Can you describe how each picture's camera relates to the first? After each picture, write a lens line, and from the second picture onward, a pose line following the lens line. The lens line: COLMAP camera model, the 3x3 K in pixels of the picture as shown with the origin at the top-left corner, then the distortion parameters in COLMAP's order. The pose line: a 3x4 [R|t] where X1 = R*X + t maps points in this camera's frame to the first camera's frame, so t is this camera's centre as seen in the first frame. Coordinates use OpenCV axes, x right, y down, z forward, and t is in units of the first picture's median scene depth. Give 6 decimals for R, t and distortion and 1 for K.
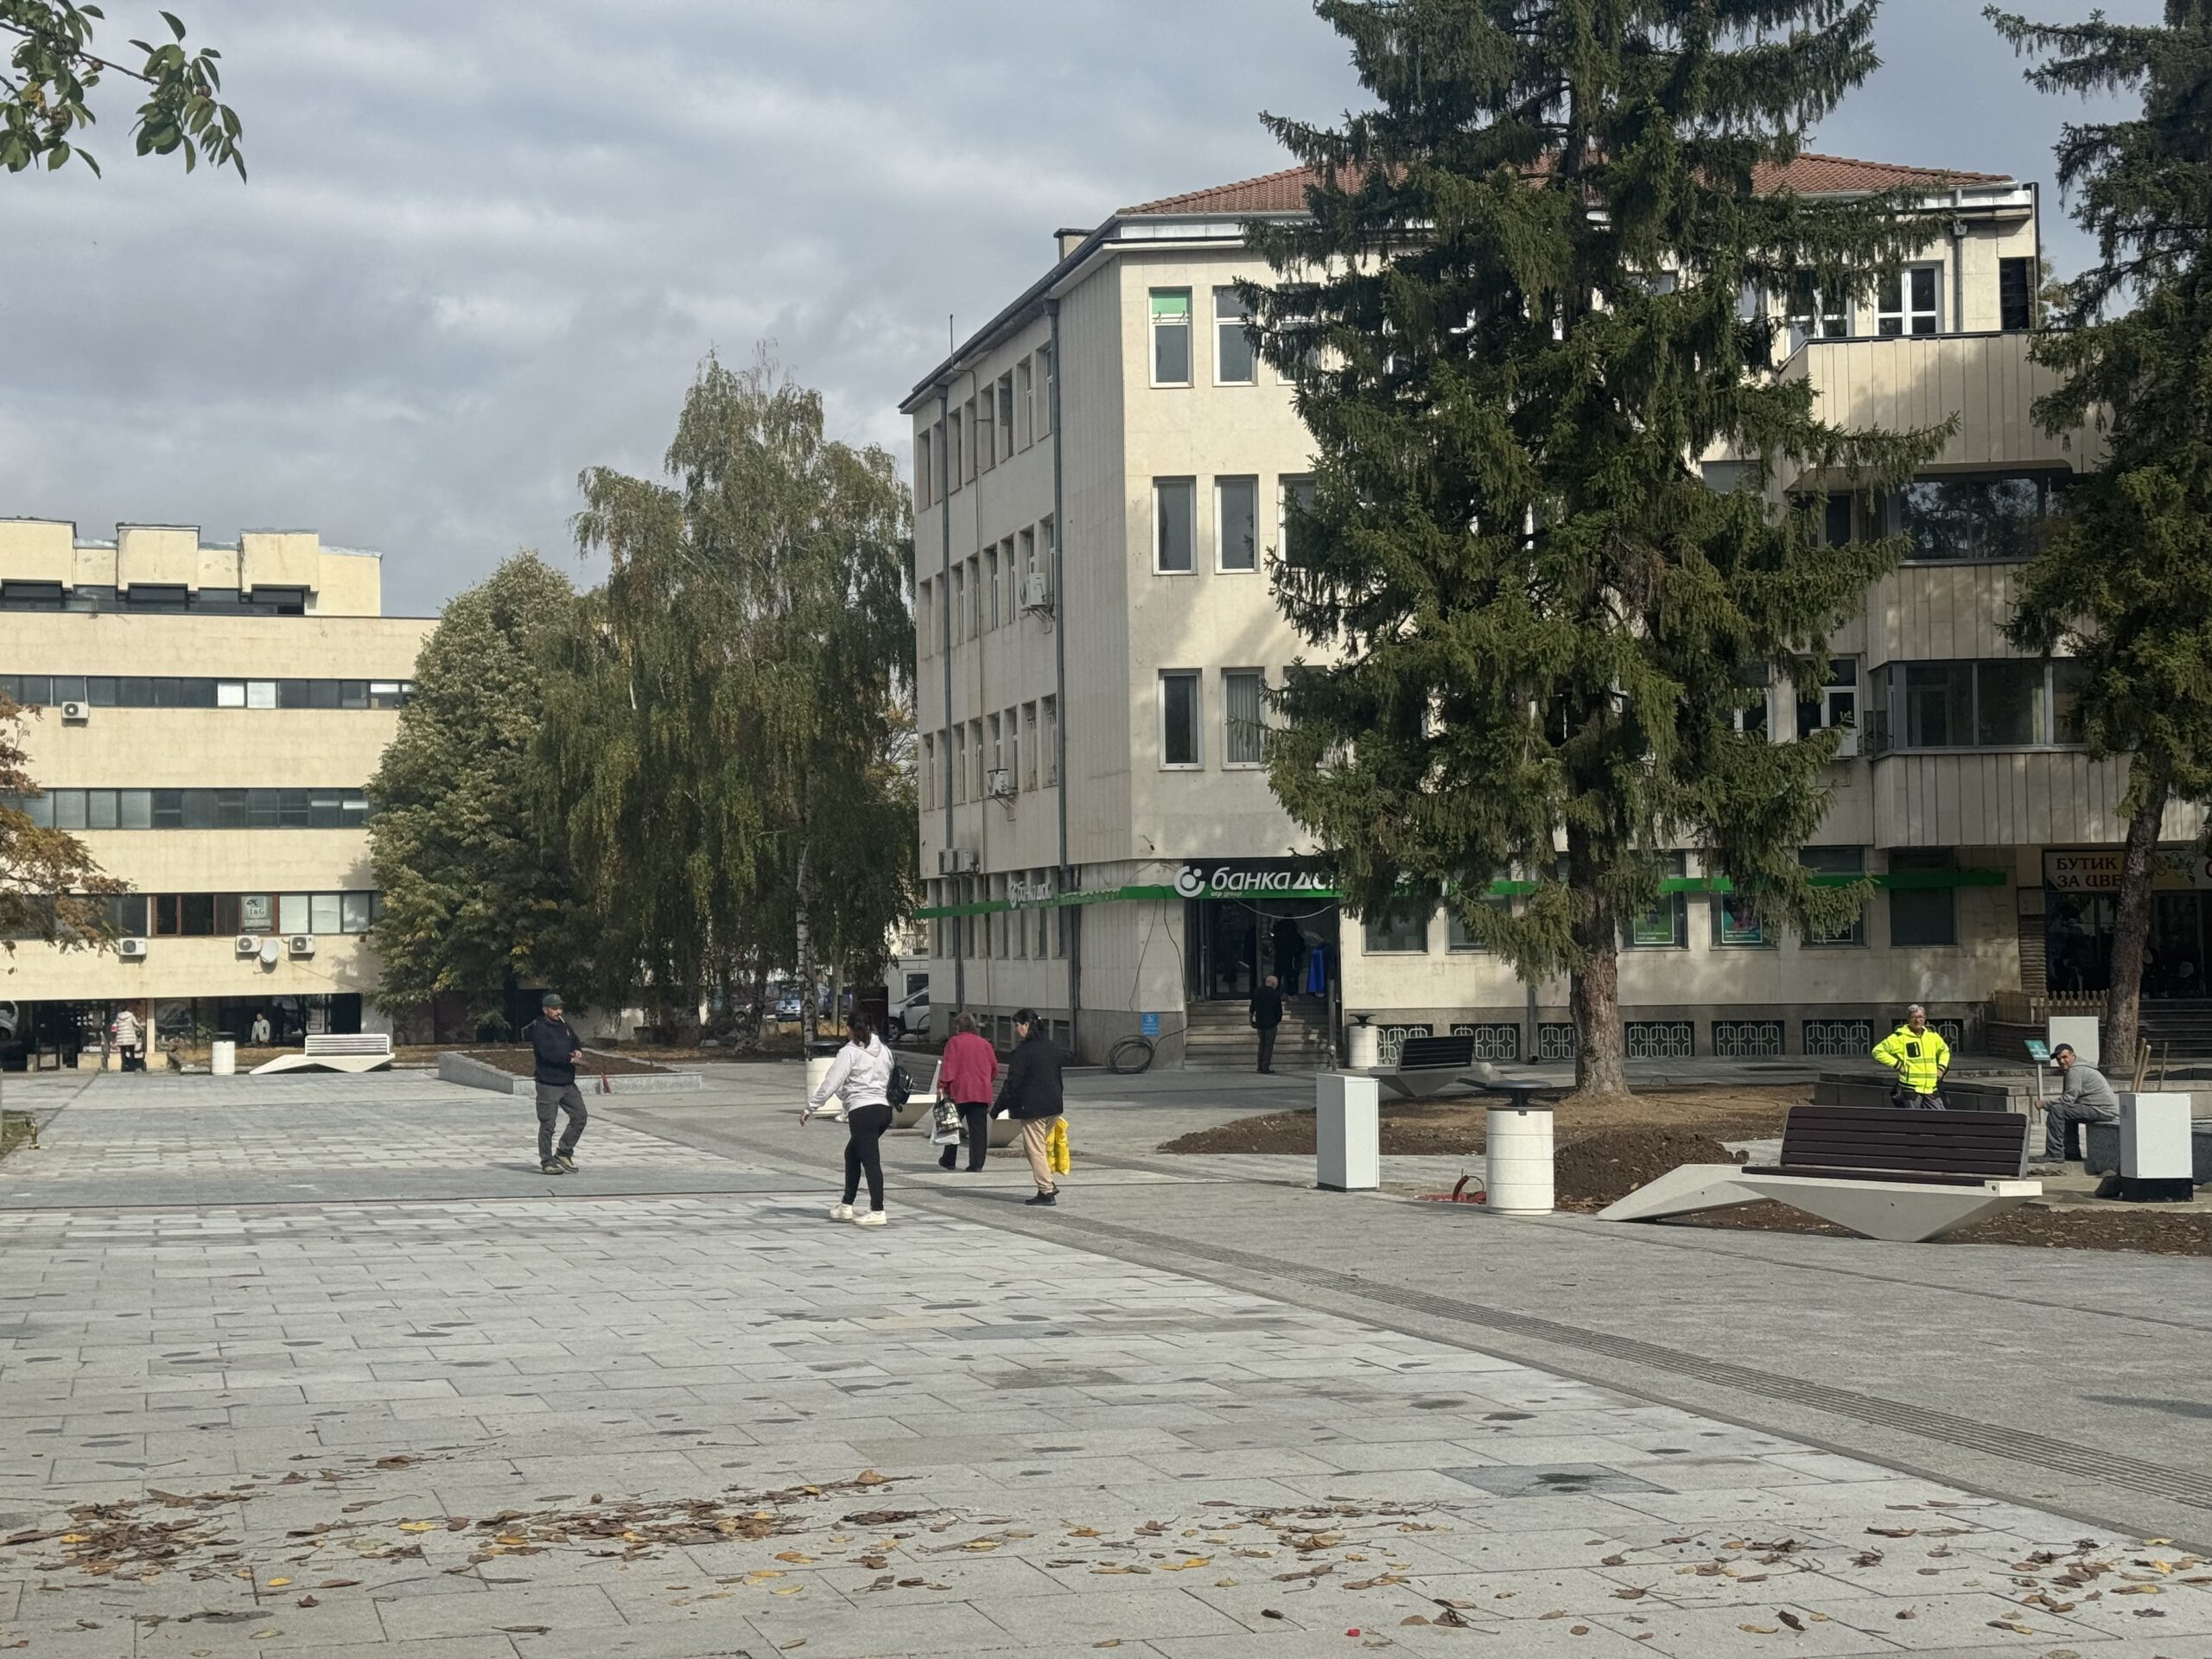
lens RADIAL K [[3035.8, 0, 1095.0], [0, 3035.8, 830.1], [0, 0, 1]] dist [0.122370, -0.050612]
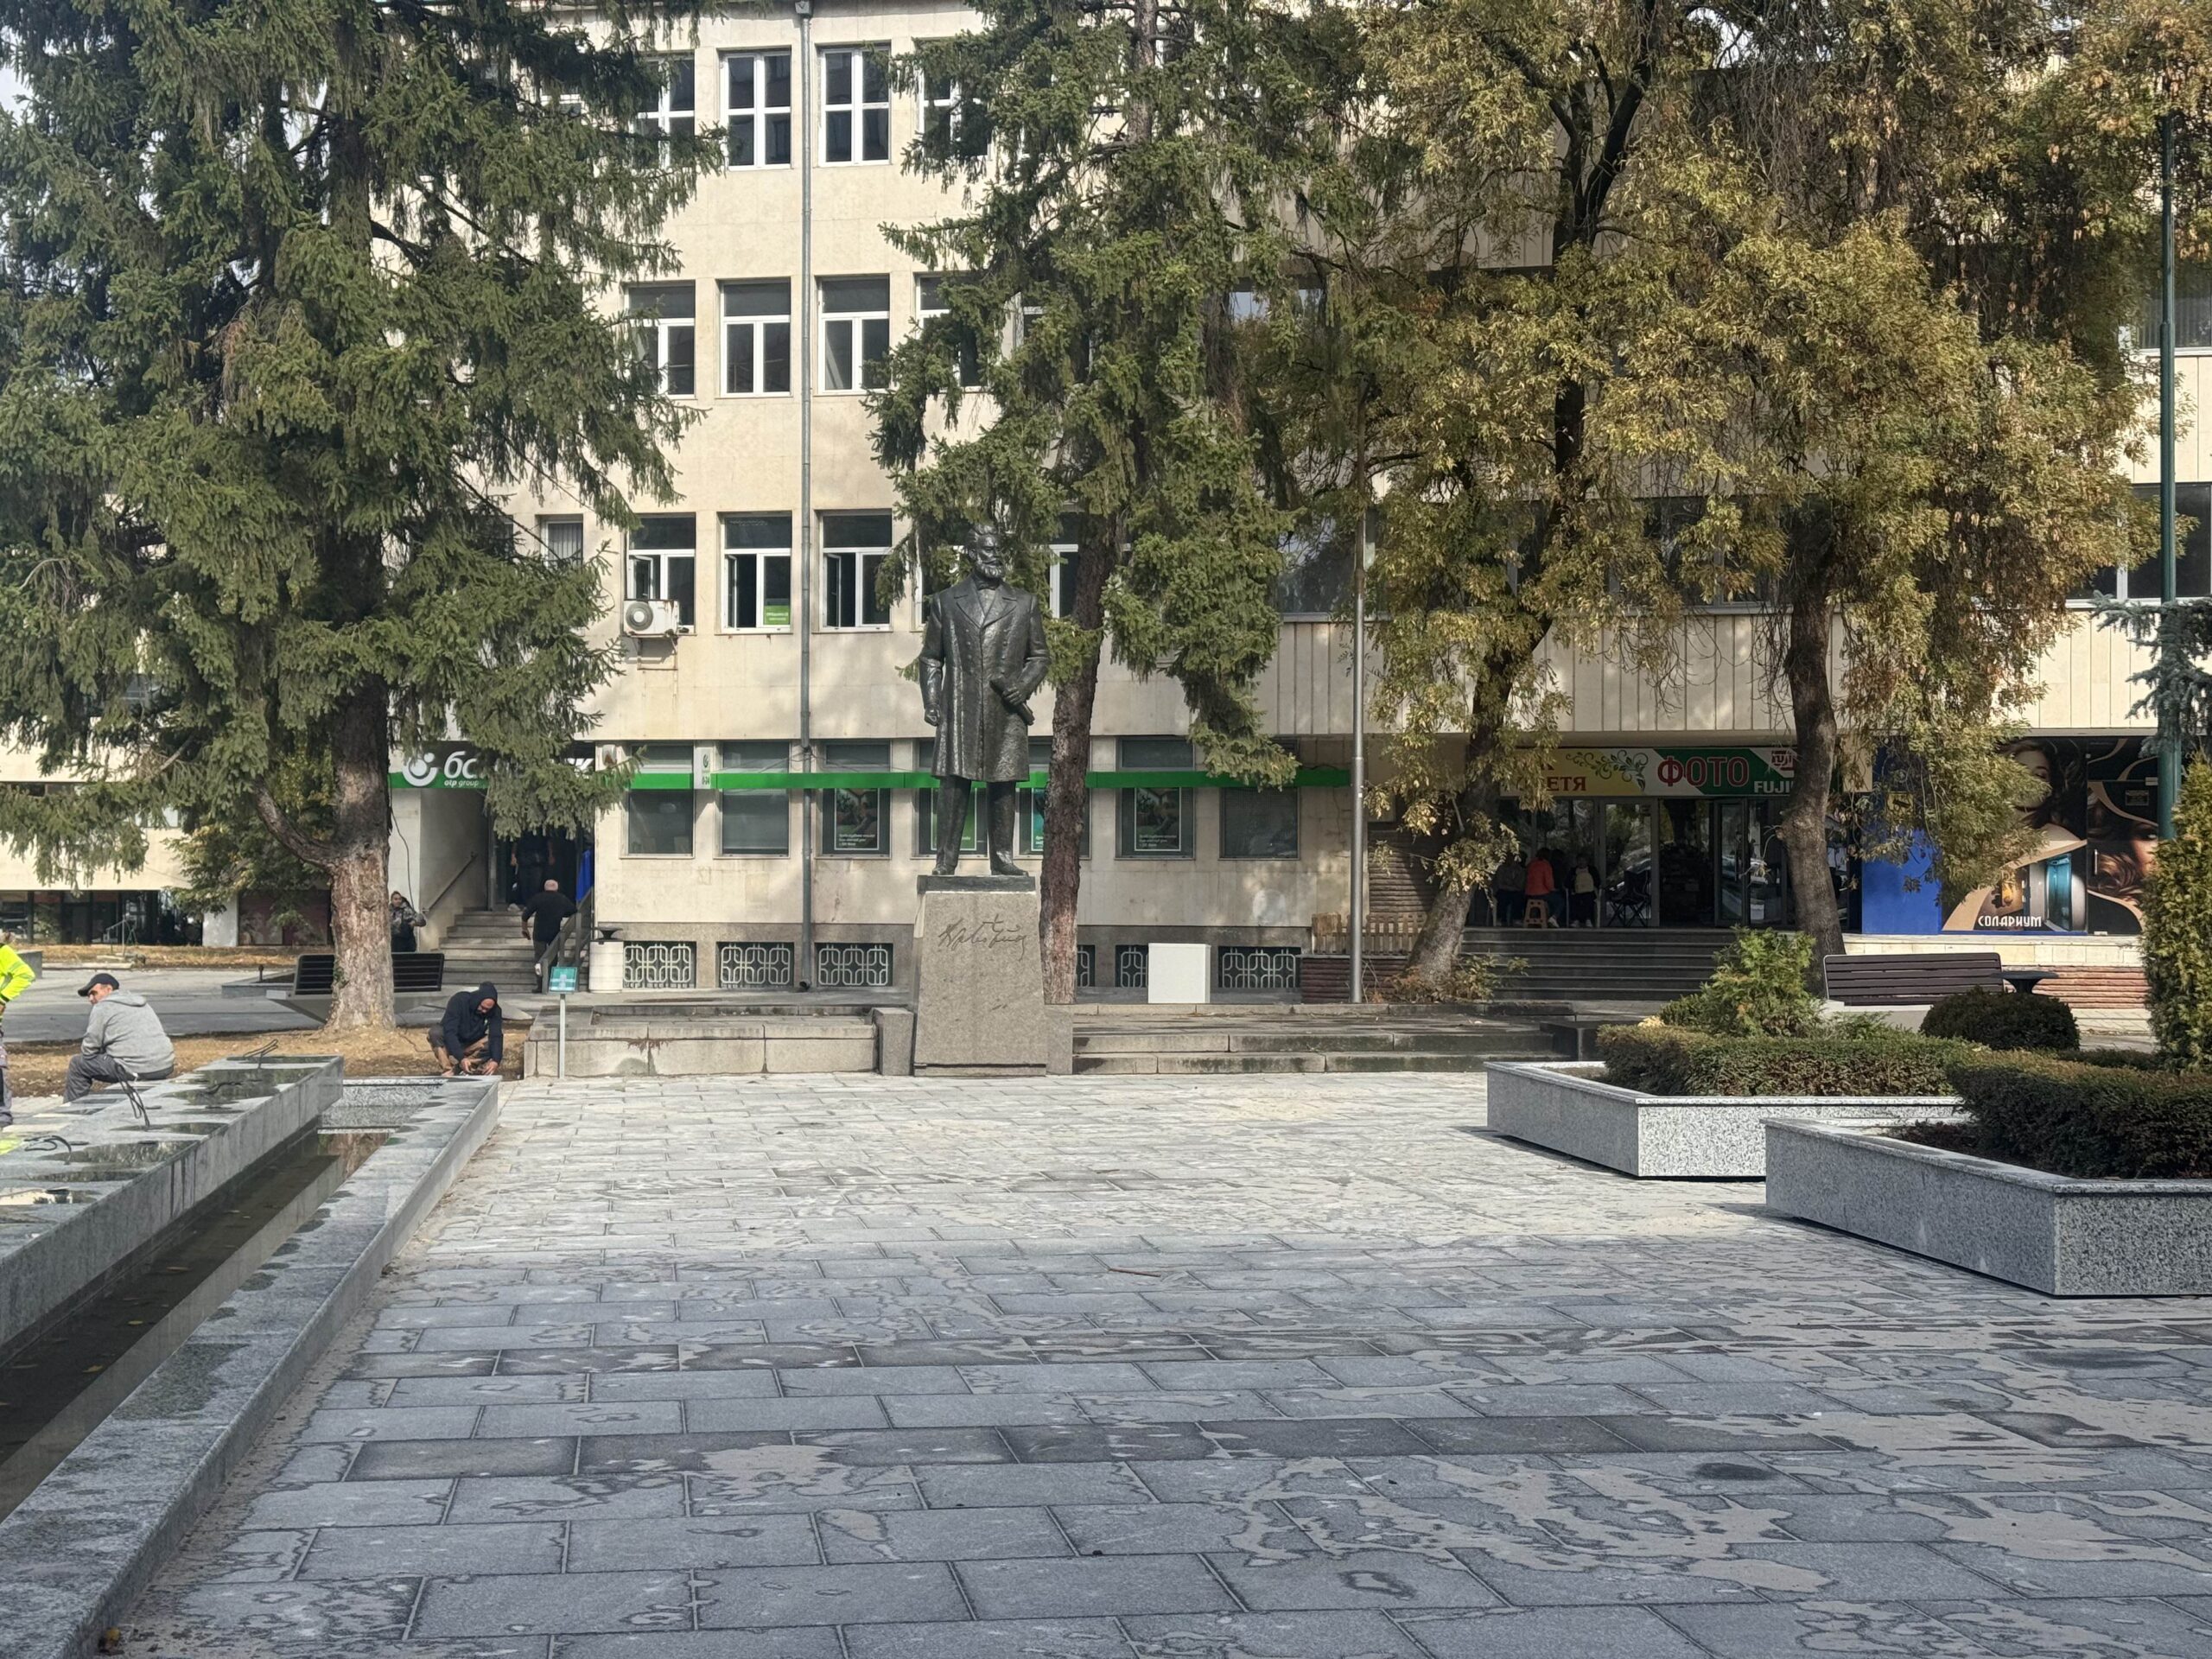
lens RADIAL K [[3035.8, 0, 1095.0], [0, 3035.8, 830.1], [0, 0, 1]] dist [0.122370, -0.050612]
pose [[0.989561, 0.018059, -0.142980, 0.175808], [-0.014233, 0.999514, 0.027740, 0.004164], [0.143411, -0.025415, 0.989337, 0.094635]]
